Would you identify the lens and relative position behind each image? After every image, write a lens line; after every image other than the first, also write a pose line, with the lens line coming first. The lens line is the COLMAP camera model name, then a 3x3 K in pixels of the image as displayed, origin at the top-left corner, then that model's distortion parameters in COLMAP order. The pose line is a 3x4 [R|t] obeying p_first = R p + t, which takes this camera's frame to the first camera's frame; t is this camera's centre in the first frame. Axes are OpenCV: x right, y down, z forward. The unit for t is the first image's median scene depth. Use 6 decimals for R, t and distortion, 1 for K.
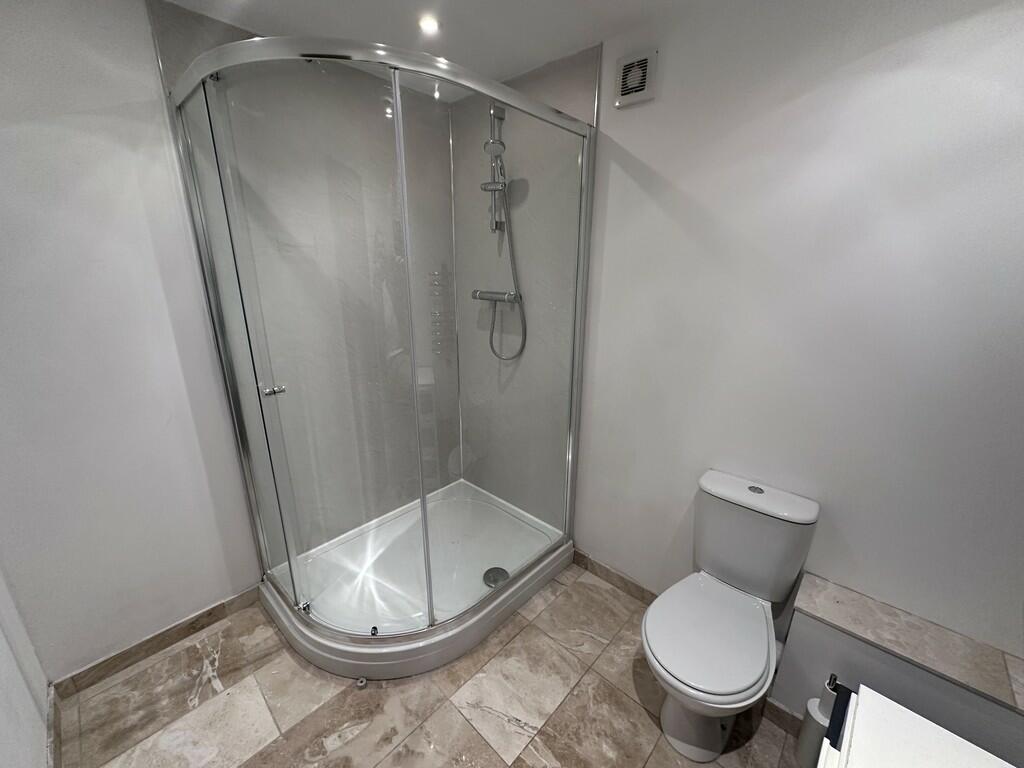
lens RADIAL K [[409.1, 0, 510.7], [0, 409.1, 385.2], [0, 0, 1]] dist [-0.000691, -0.000111]
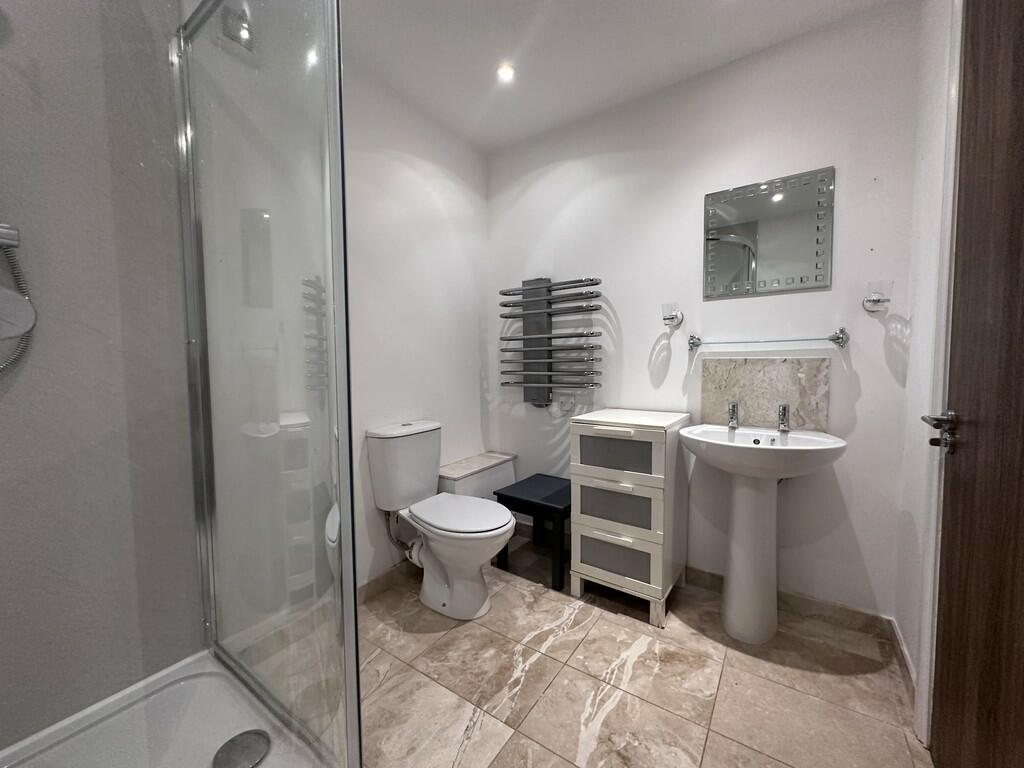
lens RADIAL K [[409.1, 0, 510.0], [0, 409.1, 382.9], [0, 0, 1]] dist [-0.000691, -0.000111]
pose [[-0.147604, -0.061810, 0.987113, -0.735208], [0.293443, 0.950370, 0.103388, 0.081553], [-0.944513, 0.304922, -0.122140, 0.759913]]
